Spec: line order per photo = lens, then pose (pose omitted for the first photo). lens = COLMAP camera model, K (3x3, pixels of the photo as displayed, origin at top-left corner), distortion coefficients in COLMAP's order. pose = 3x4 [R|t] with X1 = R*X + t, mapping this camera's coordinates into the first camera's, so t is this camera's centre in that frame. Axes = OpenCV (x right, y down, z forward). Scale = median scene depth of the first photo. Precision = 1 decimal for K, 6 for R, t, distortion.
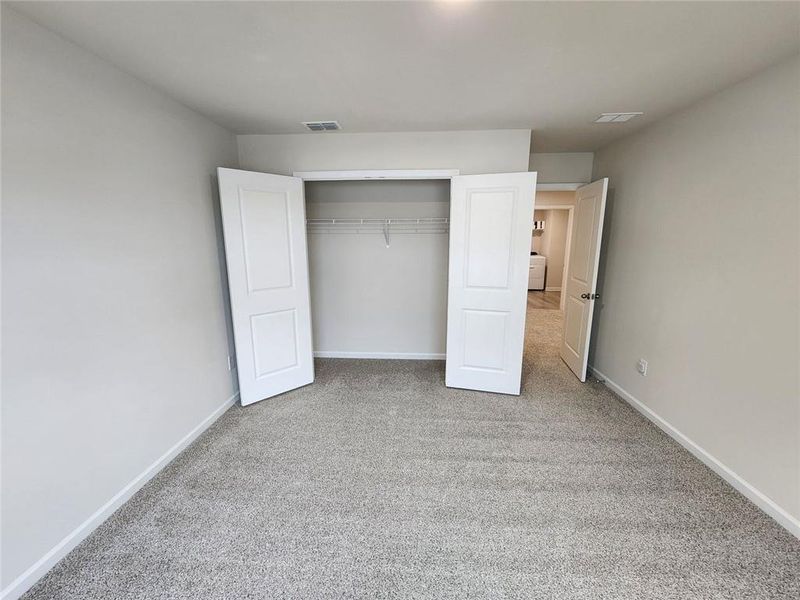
lens RADIAL K [[327.2, 0, 397.5], [0, 327.2, 306.2], [0, 0, 1]] dist [0.001996, -0.000873]
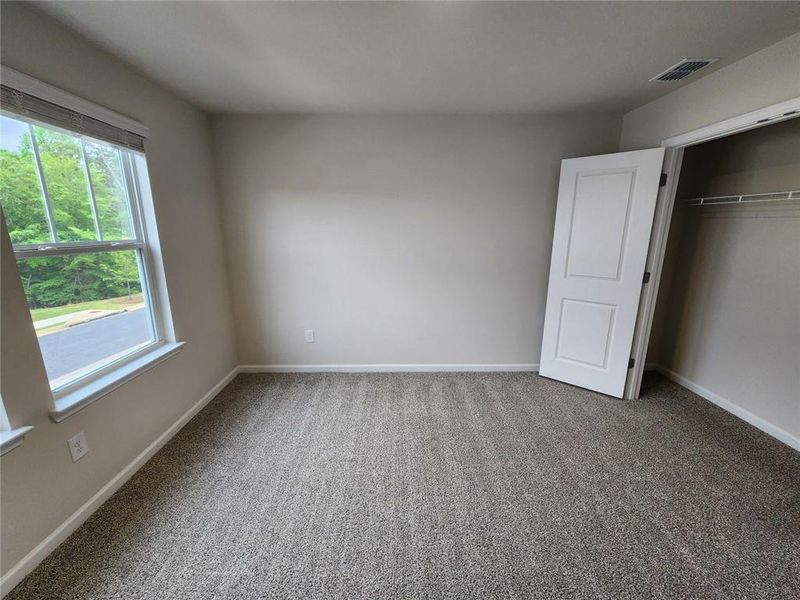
lens RADIAL K [[327.2, 0, 408.7], [0, 327.2, 308.1], [0, 0, 1]] dist [0.001996, -0.000873]
pose [[0.091669, 0.245229, -0.965122, 0.487951], [-0.208786, 0.952393, 0.222163, -0.065439], [0.973656, 0.181138, 0.138505, 0.344264]]
